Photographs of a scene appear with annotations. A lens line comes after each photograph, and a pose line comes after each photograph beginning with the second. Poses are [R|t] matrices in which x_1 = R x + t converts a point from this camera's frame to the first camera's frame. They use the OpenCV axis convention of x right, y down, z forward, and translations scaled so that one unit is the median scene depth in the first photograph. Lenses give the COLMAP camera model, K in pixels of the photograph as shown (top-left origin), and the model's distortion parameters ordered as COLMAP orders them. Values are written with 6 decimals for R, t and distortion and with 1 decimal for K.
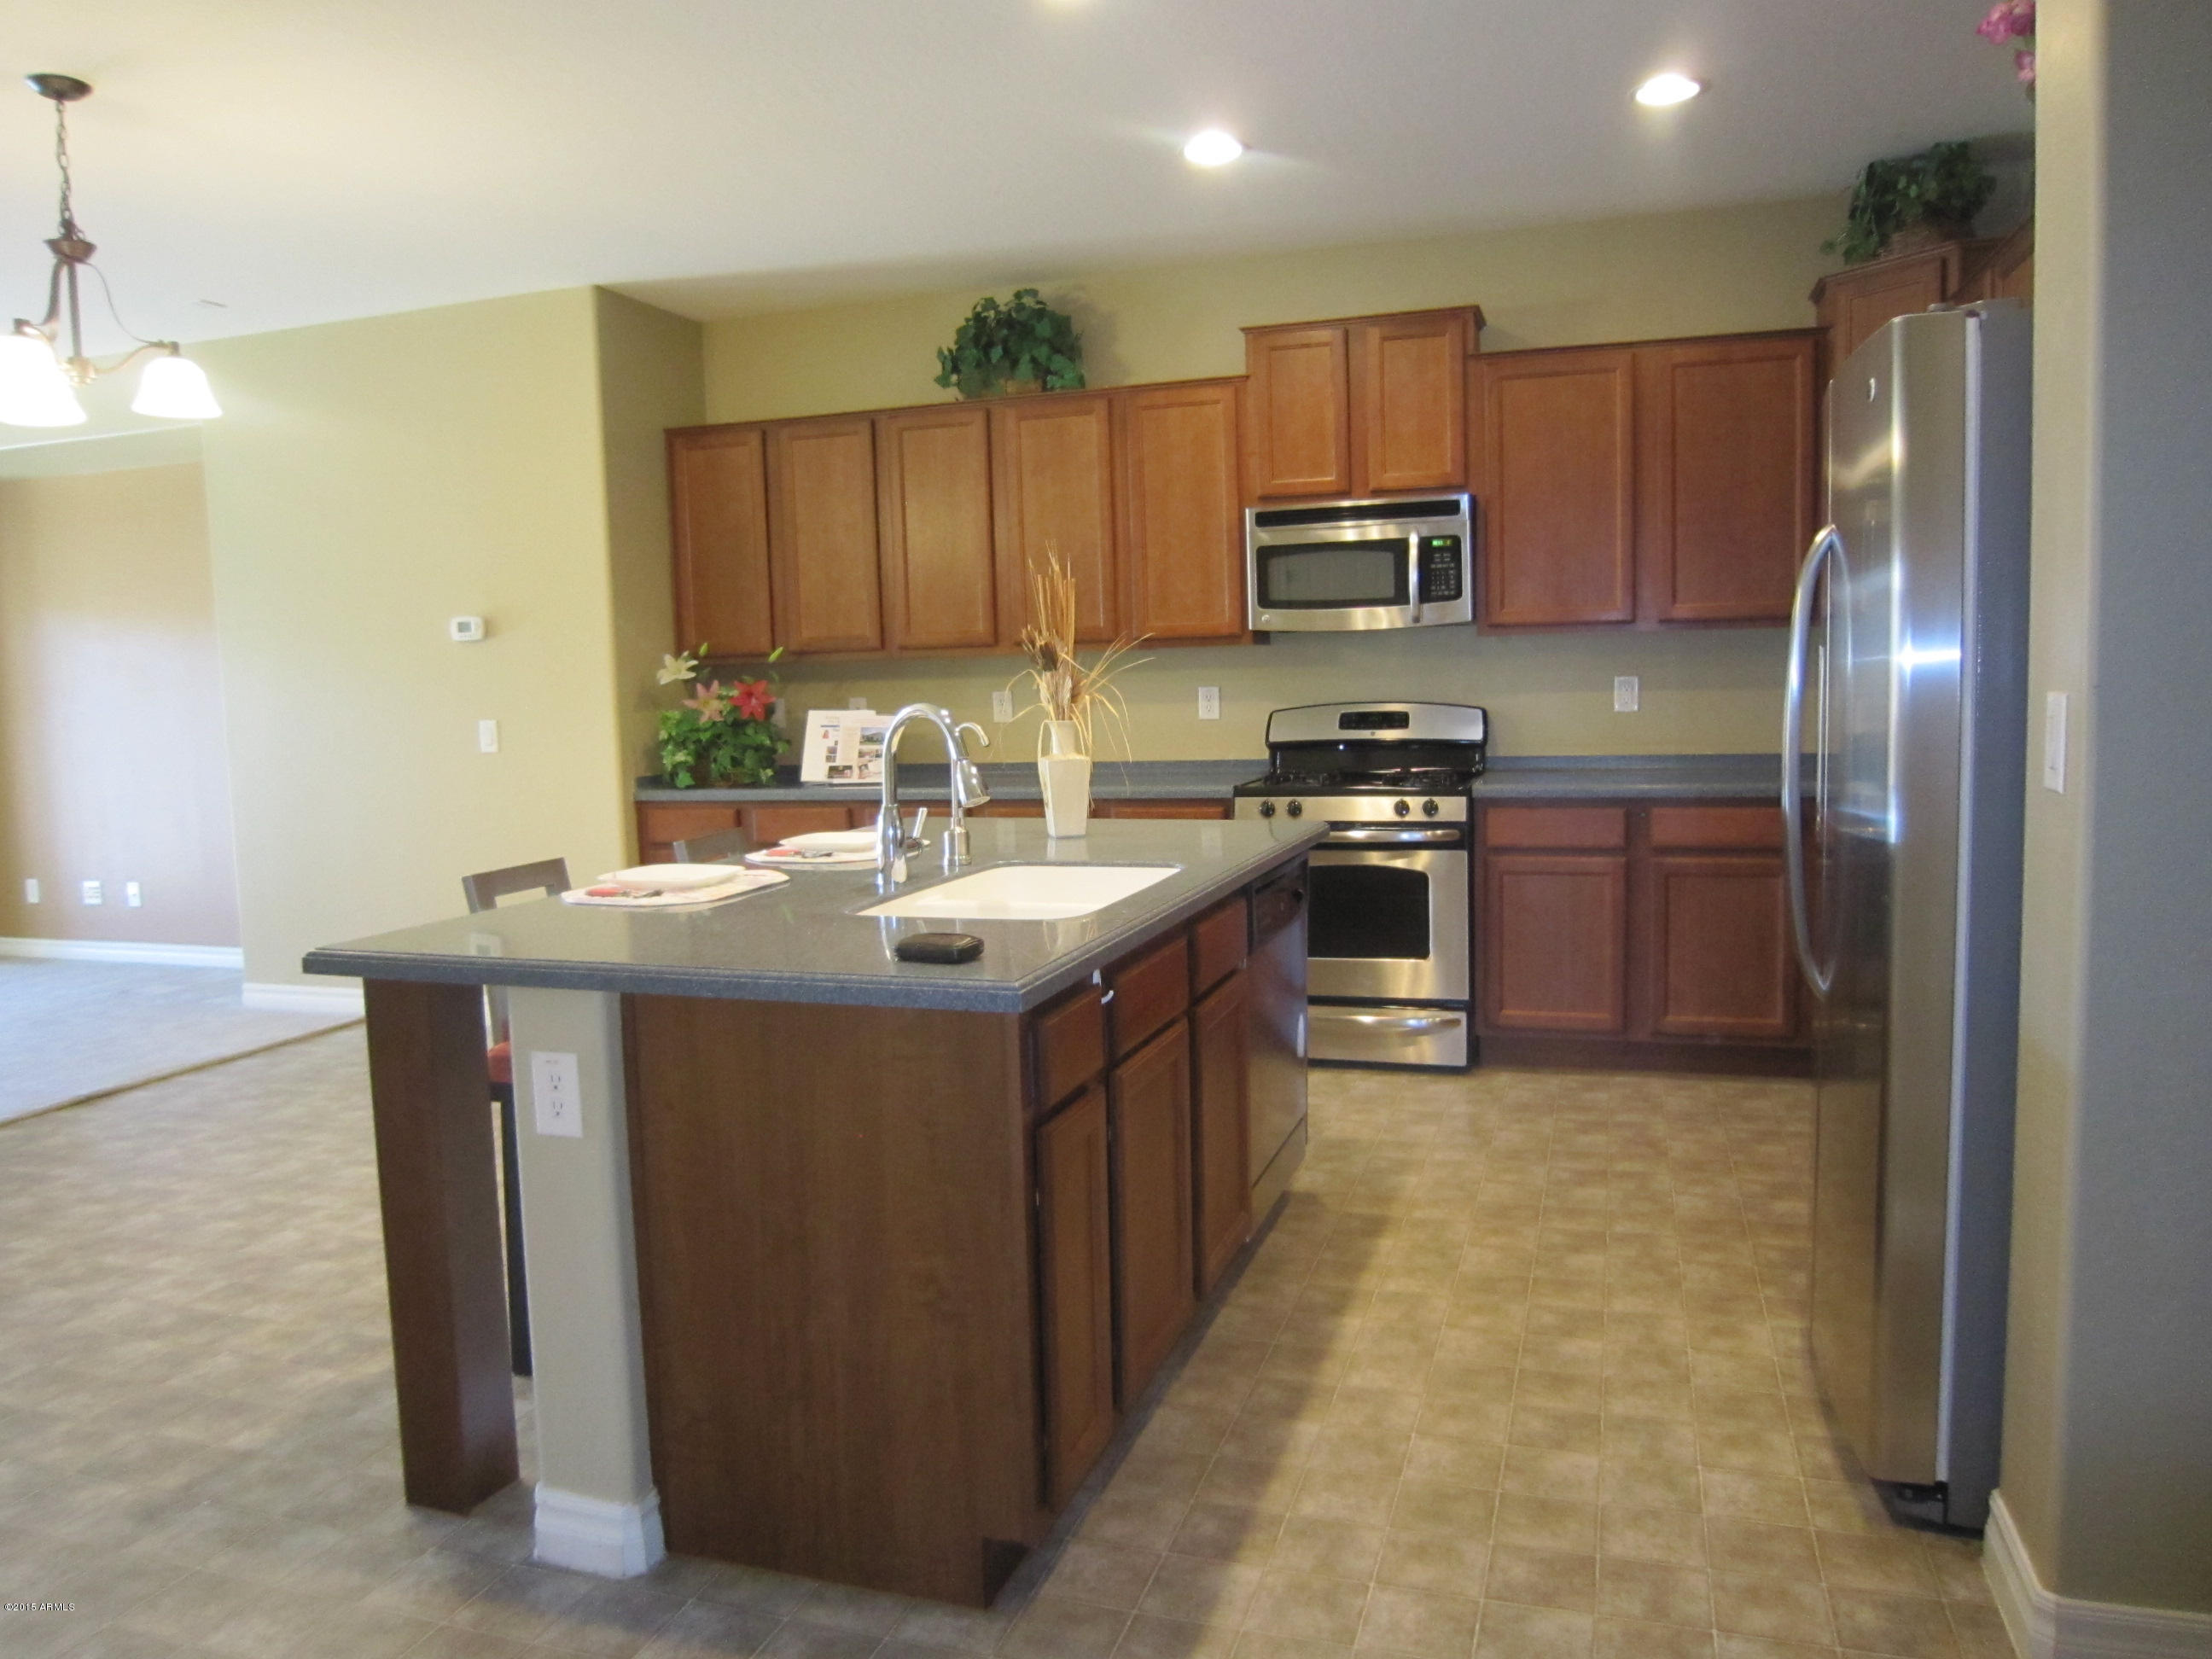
lens RADIAL K [[1574.3, 0, 1091.8], [0, 1574.3, 835.6], [0, 0, 1]] dist [-0.064843, 0.027543]
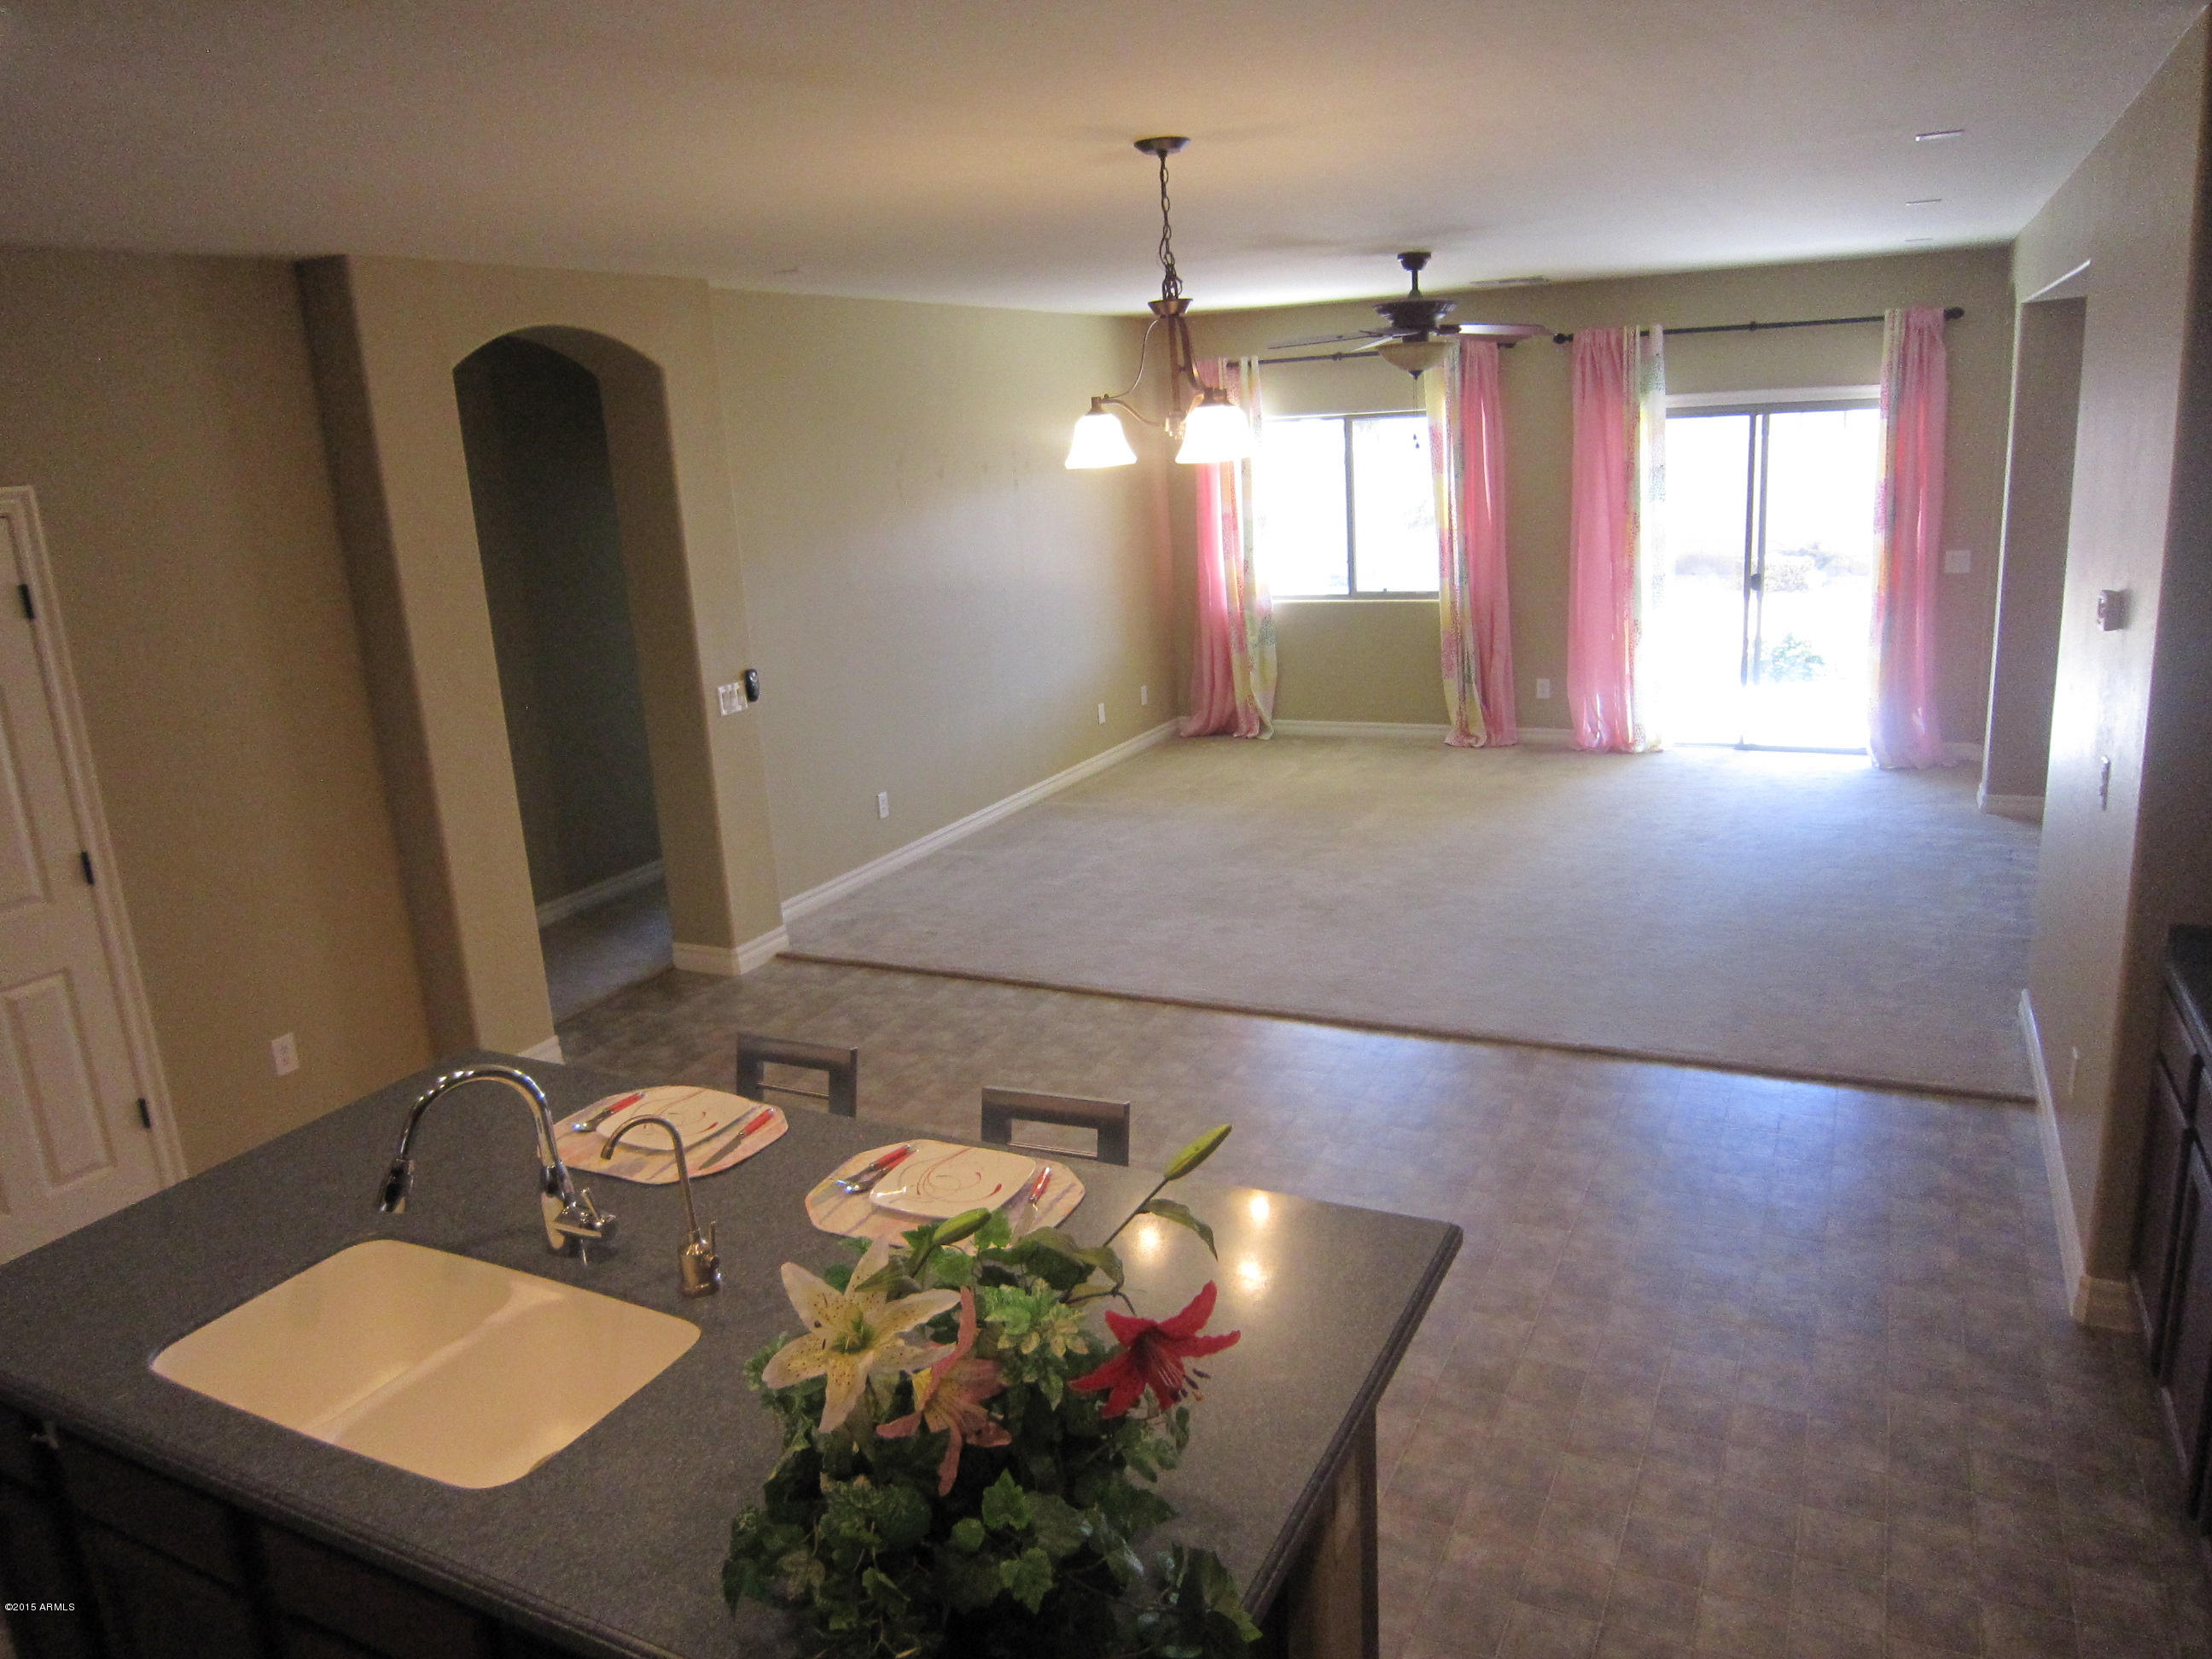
lens RADIAL K [[1574.3, 0, 1091.8], [0, 1574.3, 835.6], [0, 0, 1]] dist [-0.064843, 0.027543]
pose [[-0.129140, 0.281172, -0.950928, 0.287432], [-0.033860, 0.957149, 0.287610, -0.223868], [0.991048, 0.069340, -0.114086, 0.712866]]
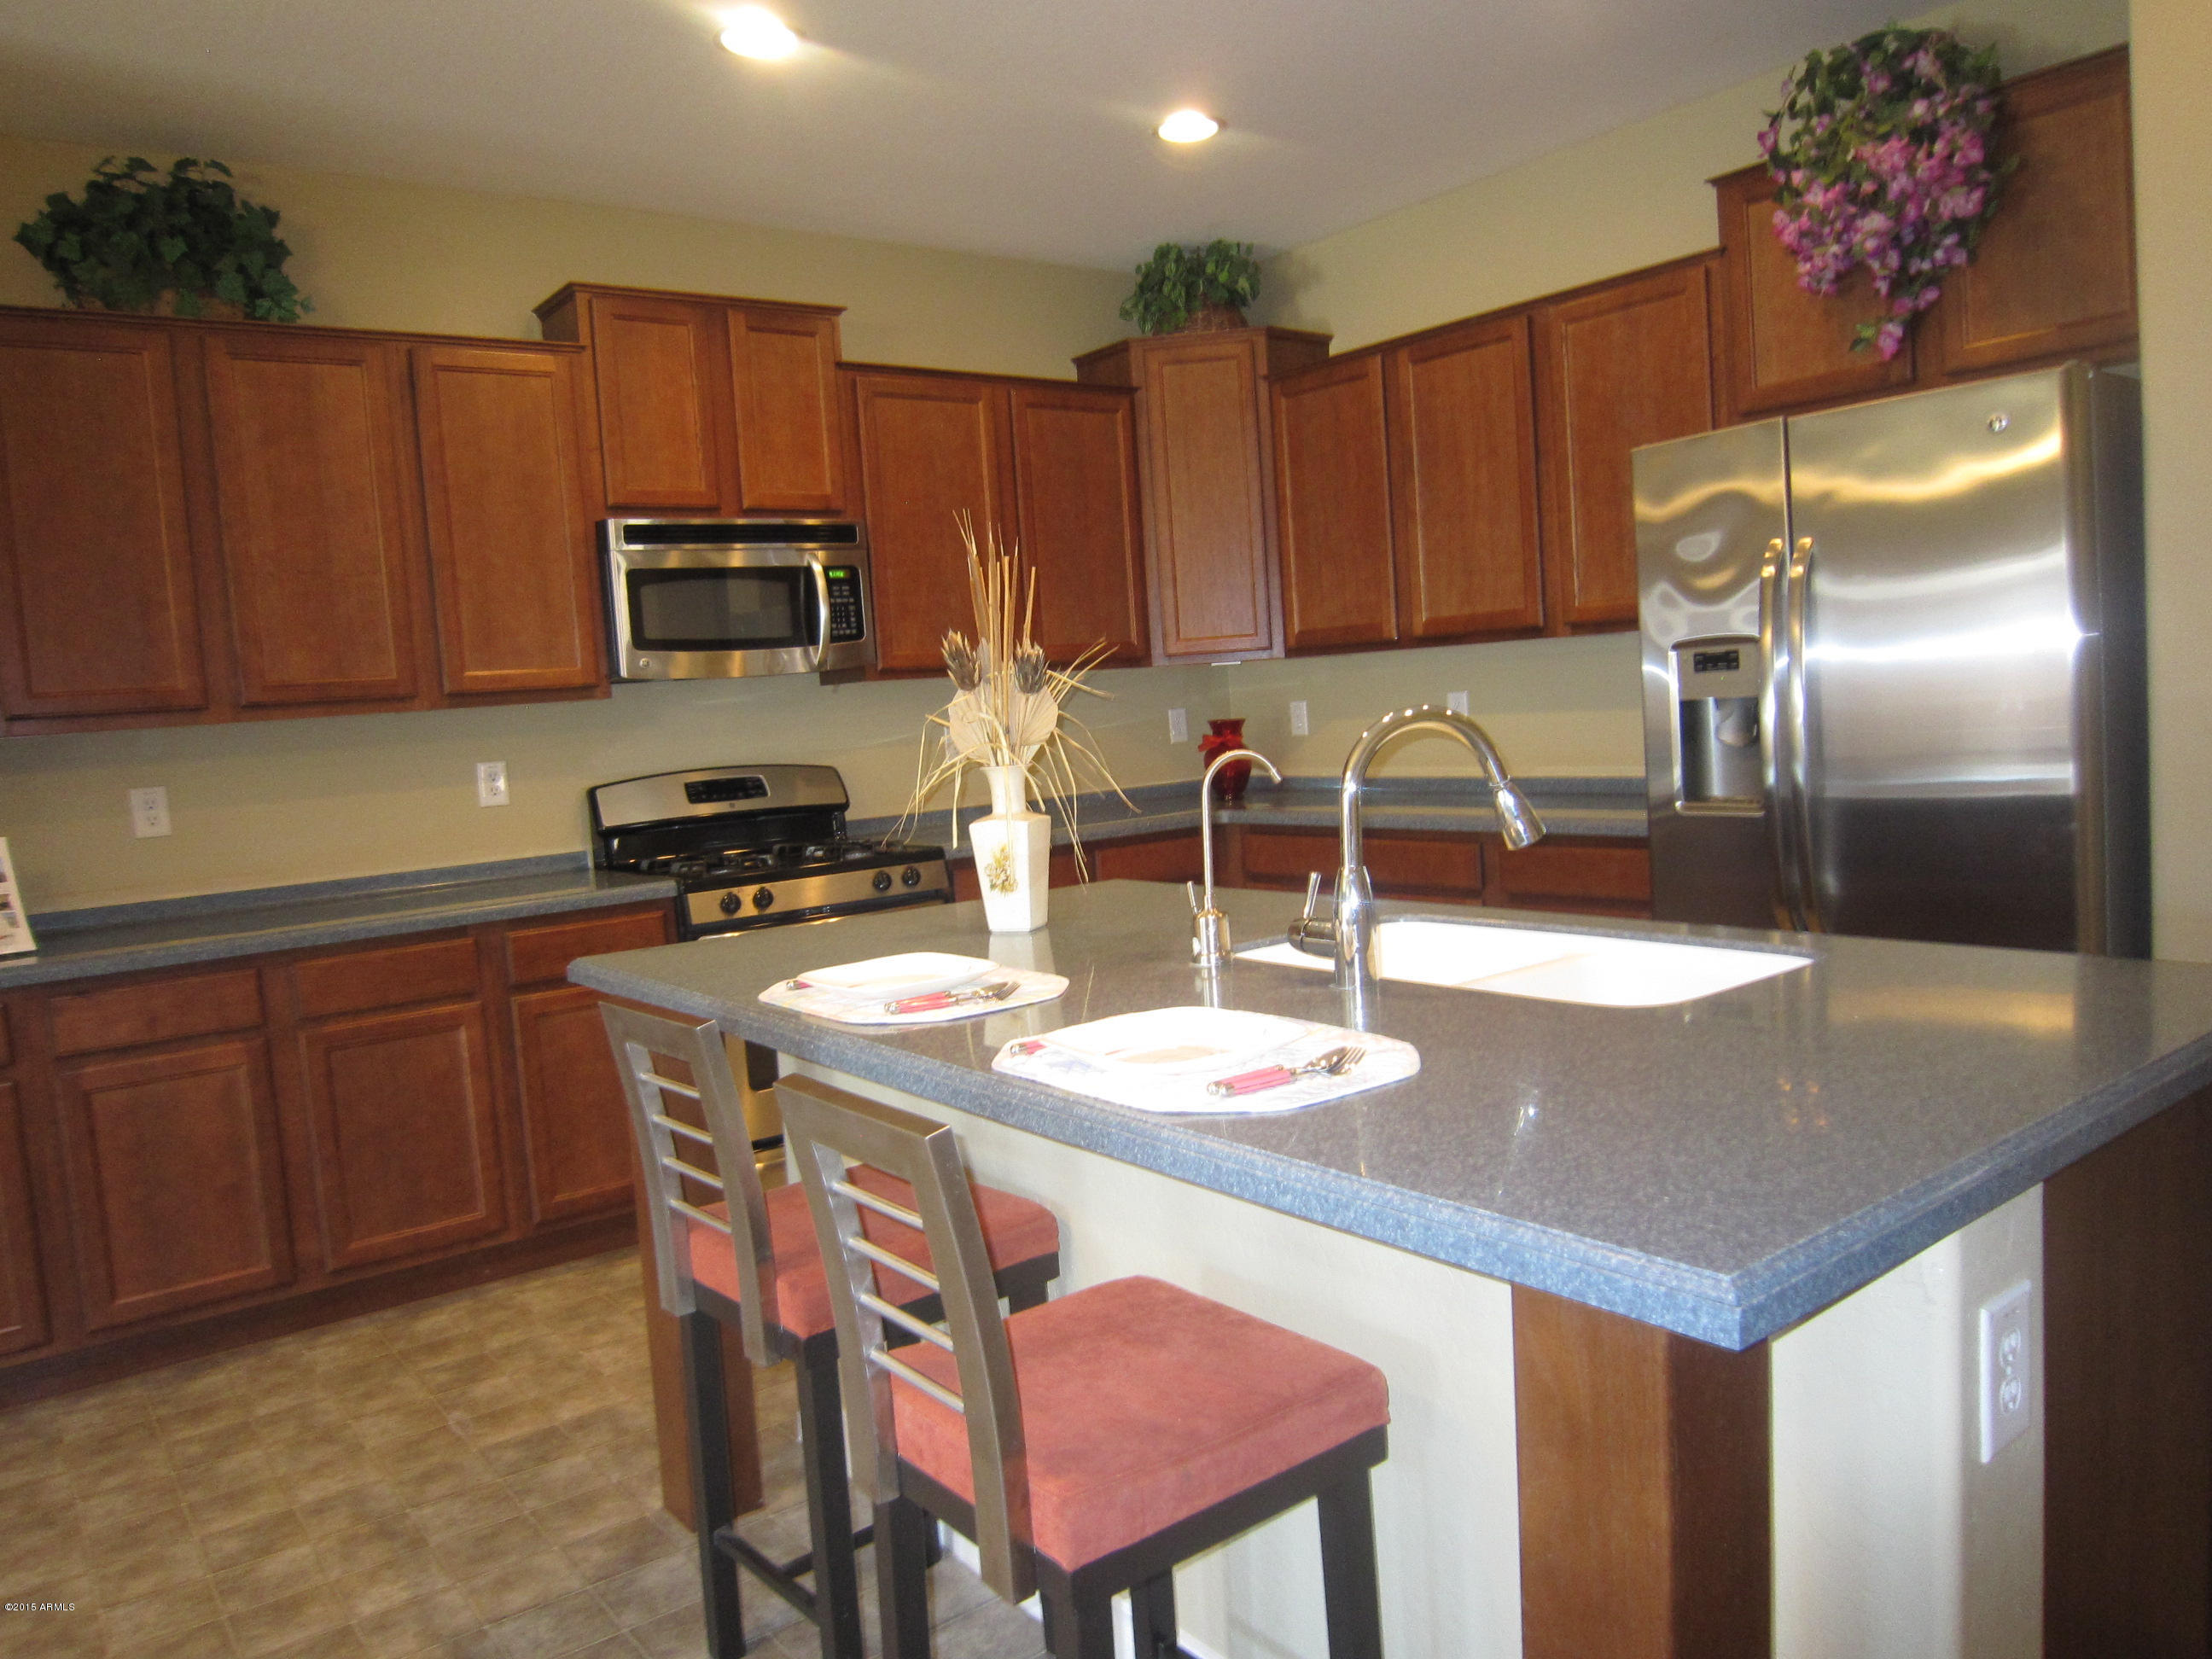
lens RADIAL K [[1574.3, 0, 1091.8], [0, 1574.3, 835.6], [0, 0, 1]] dist [-0.064843, 0.027543]
pose [[0.560299, -0.077358, 0.824670, -0.373698], [0.138354, 0.990382, -0.001099, -0.021364], [-0.816654, 0.114712, 0.565613, 0.367238]]
